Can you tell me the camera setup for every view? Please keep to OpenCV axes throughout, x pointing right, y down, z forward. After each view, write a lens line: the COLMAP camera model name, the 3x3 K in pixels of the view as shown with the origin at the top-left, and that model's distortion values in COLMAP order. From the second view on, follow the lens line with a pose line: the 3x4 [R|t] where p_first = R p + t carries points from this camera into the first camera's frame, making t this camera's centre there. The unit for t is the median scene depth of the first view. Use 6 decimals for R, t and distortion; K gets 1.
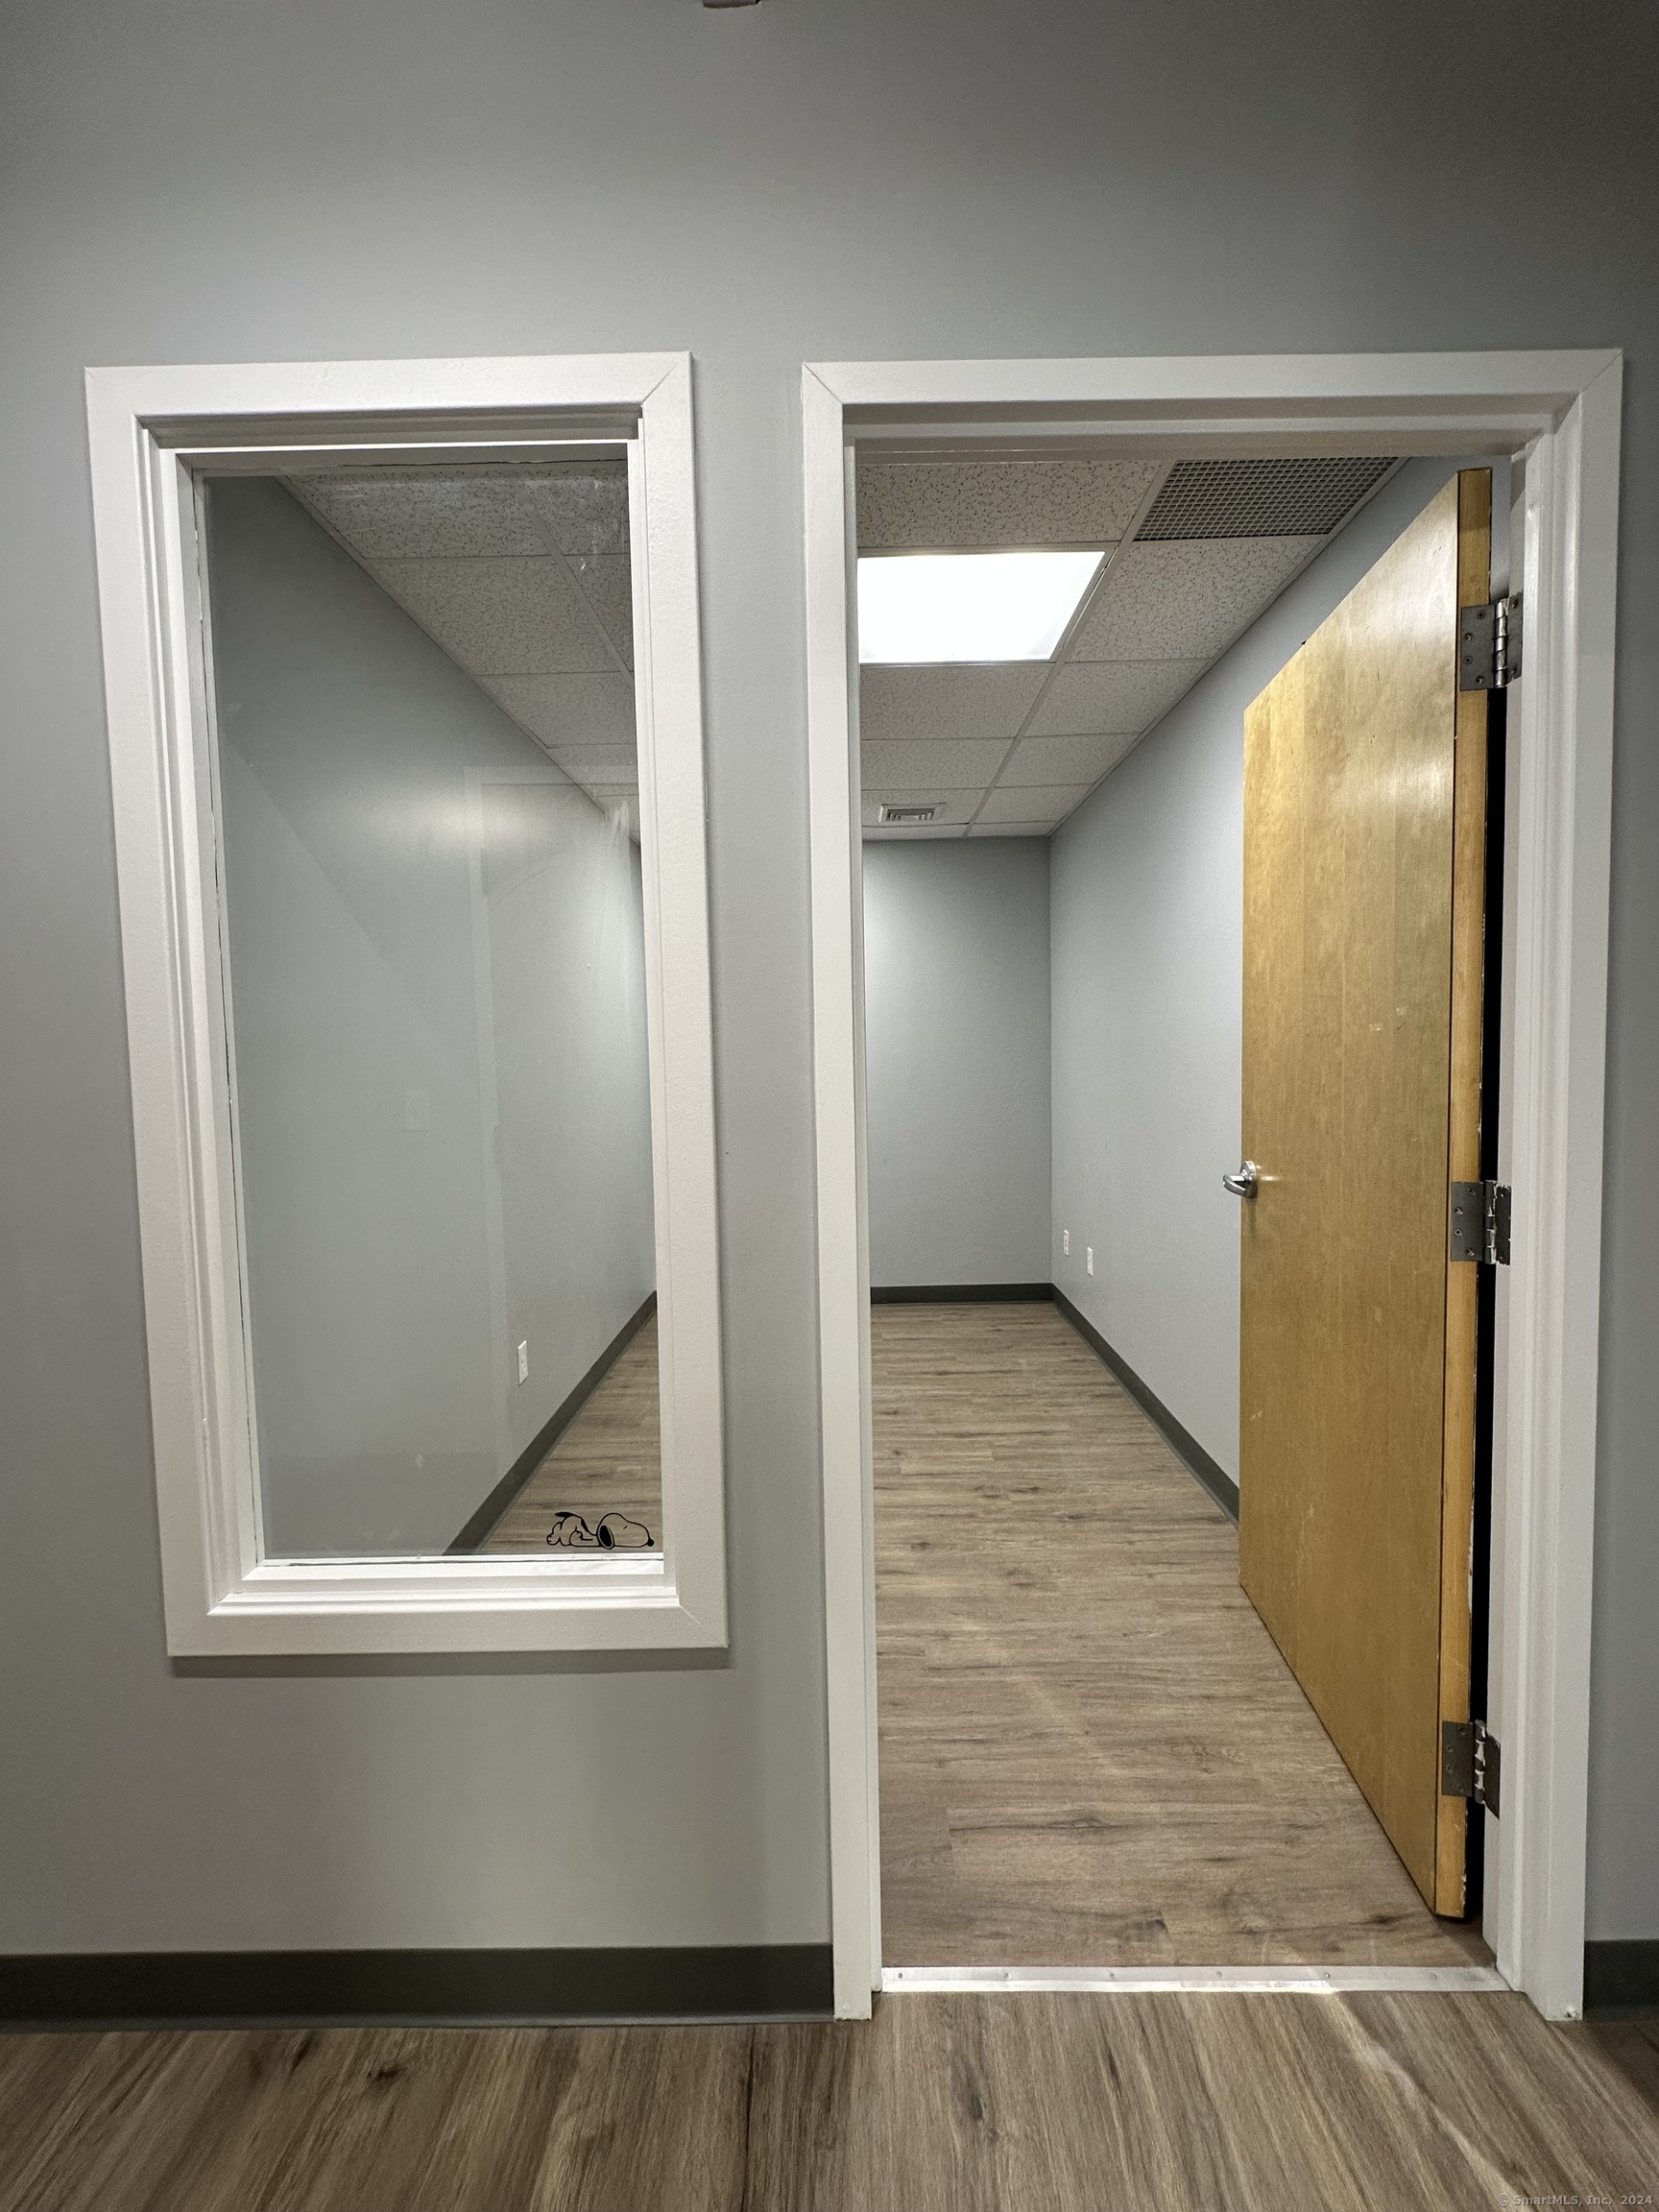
lens RADIAL K [[907.9, 0, 837.7], [0, 907.9, 1100.0], [0, 0, 1]] dist [0.001801, 0.000466]
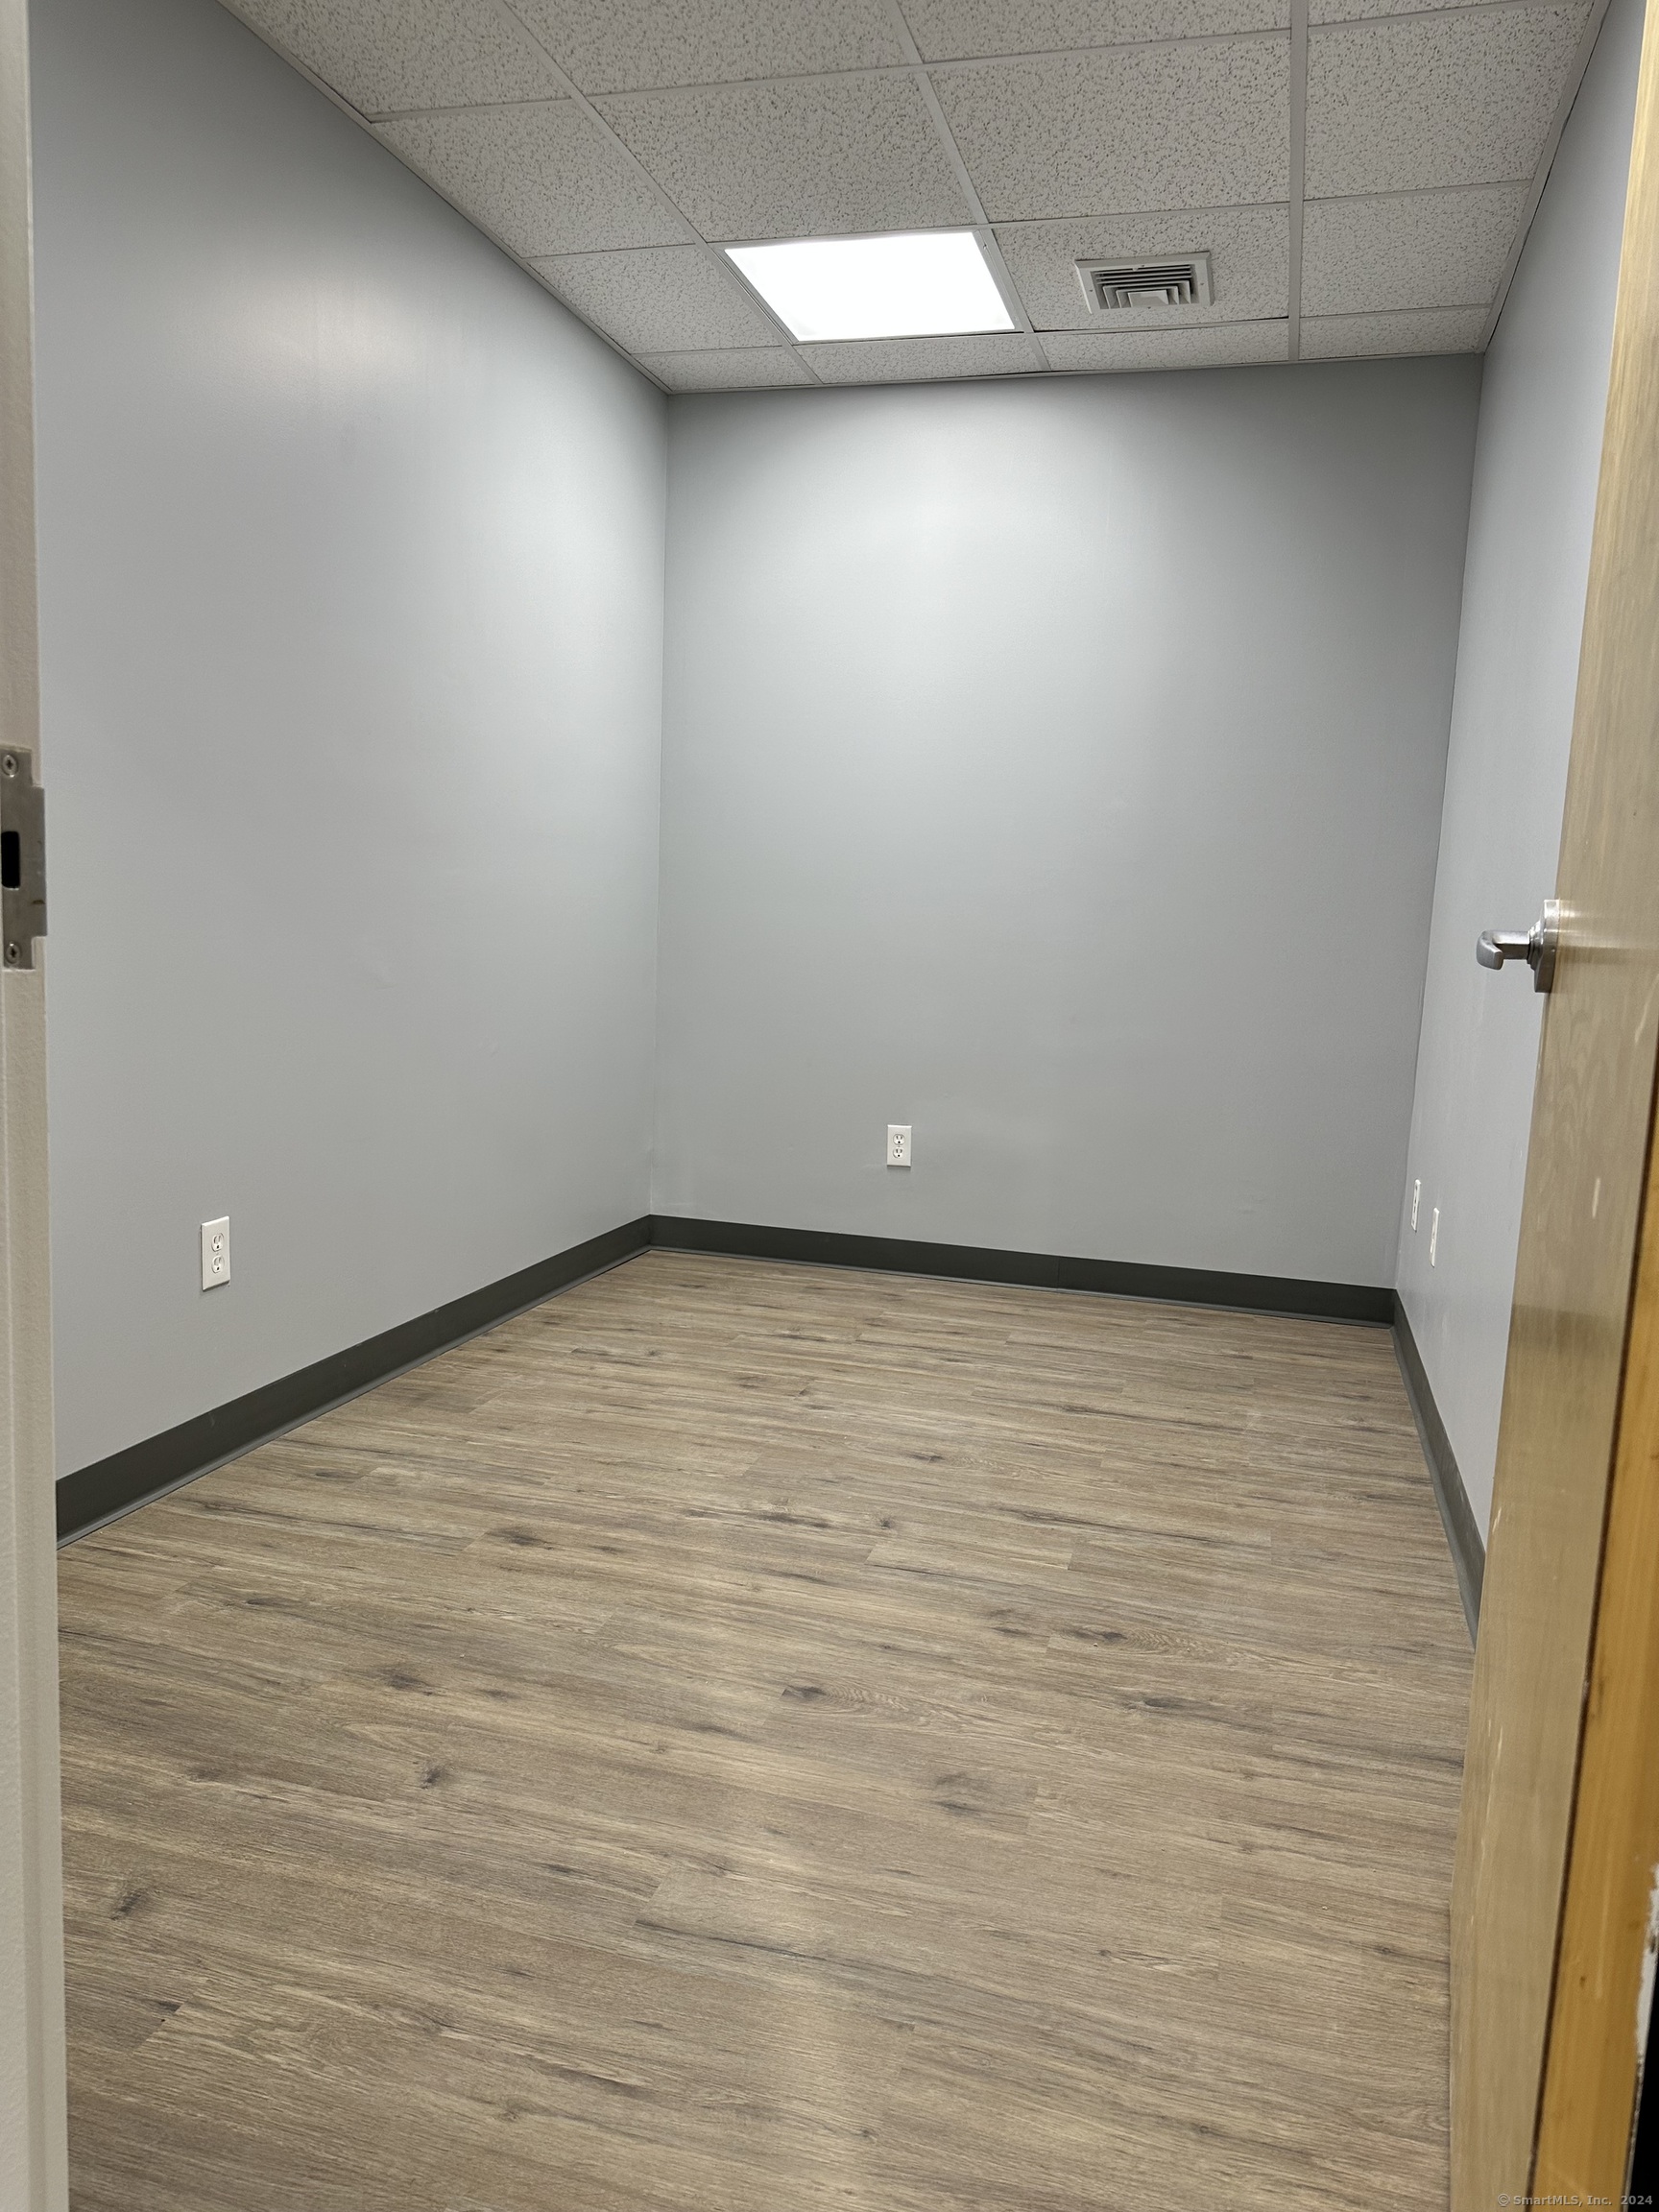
lens RADIAL K [[1546.5, 0, 823.1], [0, 1546.5, 1088.6], [0, 0, 1]] dist [0.057438, -0.067942]
pose [[0.964772, 0.093241, -0.246011, 0.225190], [-0.076291, 0.994063, 0.077573, 0.085084], [0.251783, -0.056072, 0.966158, 0.176038]]
